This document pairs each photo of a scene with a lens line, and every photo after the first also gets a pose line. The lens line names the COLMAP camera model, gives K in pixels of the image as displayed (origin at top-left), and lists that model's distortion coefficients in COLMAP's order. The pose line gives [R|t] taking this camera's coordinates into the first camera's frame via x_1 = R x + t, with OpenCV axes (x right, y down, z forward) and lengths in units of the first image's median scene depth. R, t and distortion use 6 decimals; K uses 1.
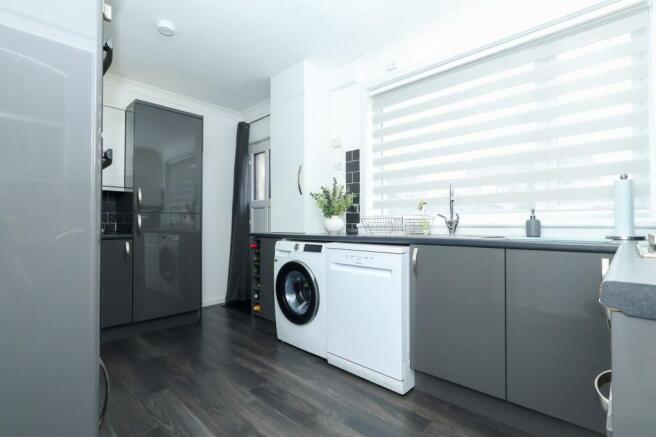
lens RADIAL K [[305.8, 0, 330.9], [0, 305.8, 220.9], [0, 0, 1]] dist [0.004793, 0.000308]
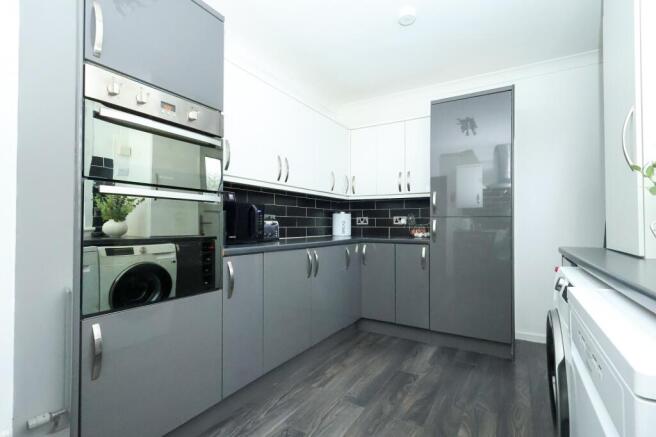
lens RADIAL K [[305.8, 0, 324.7], [0, 305.8, 220.6], [0, 0, 1]] dist [0.004793, 0.000308]
pose [[0.228612, -0.020225, -0.973307, 0.351391], [0.009514, 0.999783, -0.018541, -0.002841], [0.973471, -0.005021, 0.228755, 0.673642]]
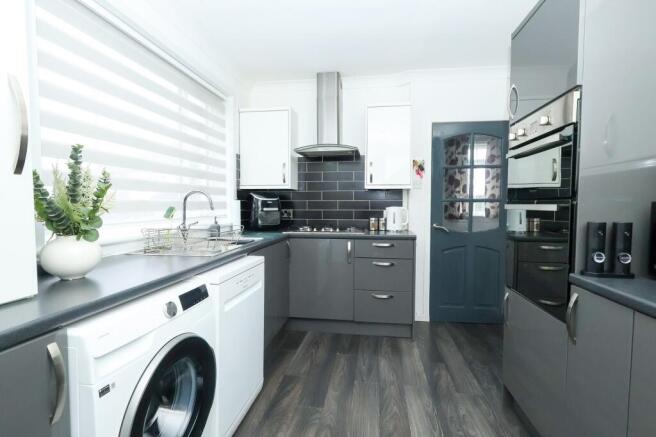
lens RADIAL K [[321.8, 0, 326.5], [0, 321.8, 219.9], [0, 0, 1]] dist [0.006304, 0.000624]
pose [[-0.584476, -0.018292, 0.811205, -0.759521], [-0.022499, 0.999727, 0.006333, -0.041351], [-0.811099, -0.014550, -0.584728, 1.385401]]
